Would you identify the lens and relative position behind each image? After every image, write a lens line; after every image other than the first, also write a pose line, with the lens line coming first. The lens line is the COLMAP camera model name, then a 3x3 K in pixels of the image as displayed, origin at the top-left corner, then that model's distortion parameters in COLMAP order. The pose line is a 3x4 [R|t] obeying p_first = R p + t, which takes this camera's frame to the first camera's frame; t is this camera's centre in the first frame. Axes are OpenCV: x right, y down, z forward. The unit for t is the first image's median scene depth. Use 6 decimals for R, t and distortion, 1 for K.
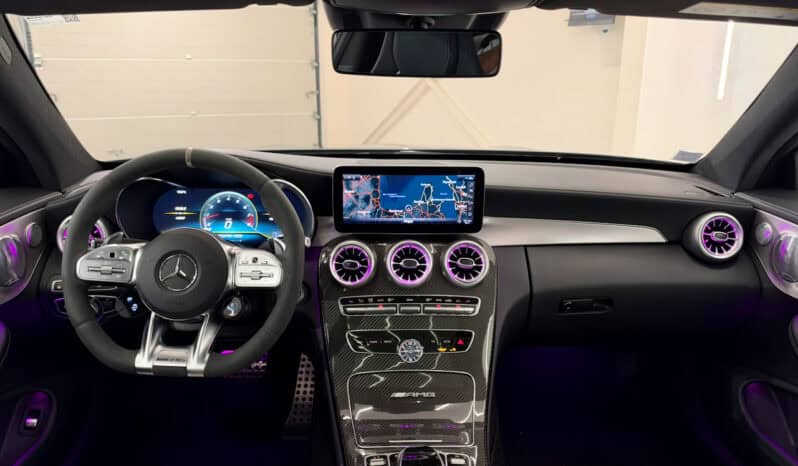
lens RADIAL K [[579.4, 0, 421.6], [0, 579.4, 229.0], [0, 0, 1]] dist [0.013437, -0.052229]
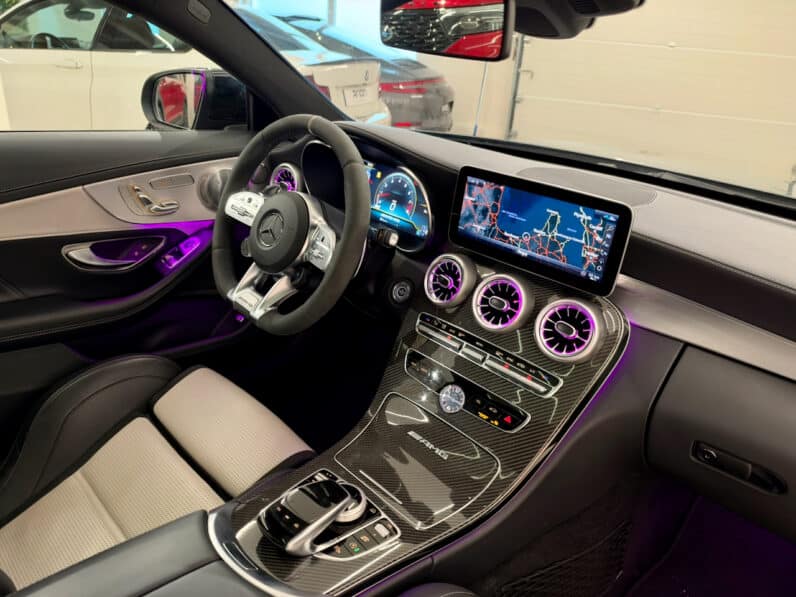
lens RADIAL K [[593.6, 0, 393.4], [0, 593.6, 307.7], [0, 0, 1]] dist [0.040563, -0.064127]
pose [[0.647130, 0.345498, -0.679598, 0.439264], [-0.259130, 0.938026, 0.230129, -0.084198], [0.716990, 0.027181, 0.696553, 0.321281]]
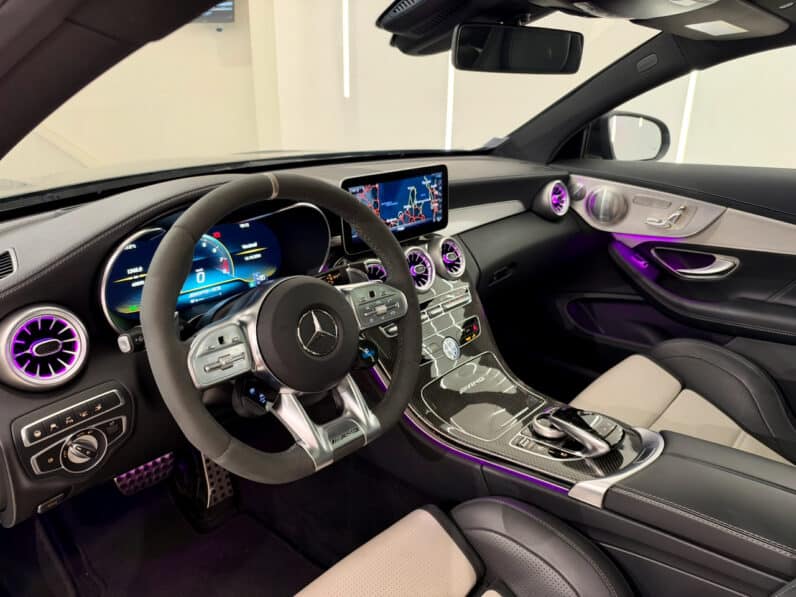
lens RADIAL K [[538.1, 0, 404.5], [0, 538.1, 311.9], [0, 0, 1]] dist [0.008975, -0.004759]
pose [[0.739534, -0.274703, 0.614514, -0.620419], [0.180573, 0.960436, 0.212029, -0.069981], [-0.648447, -0.045838, 0.759879, 0.303562]]
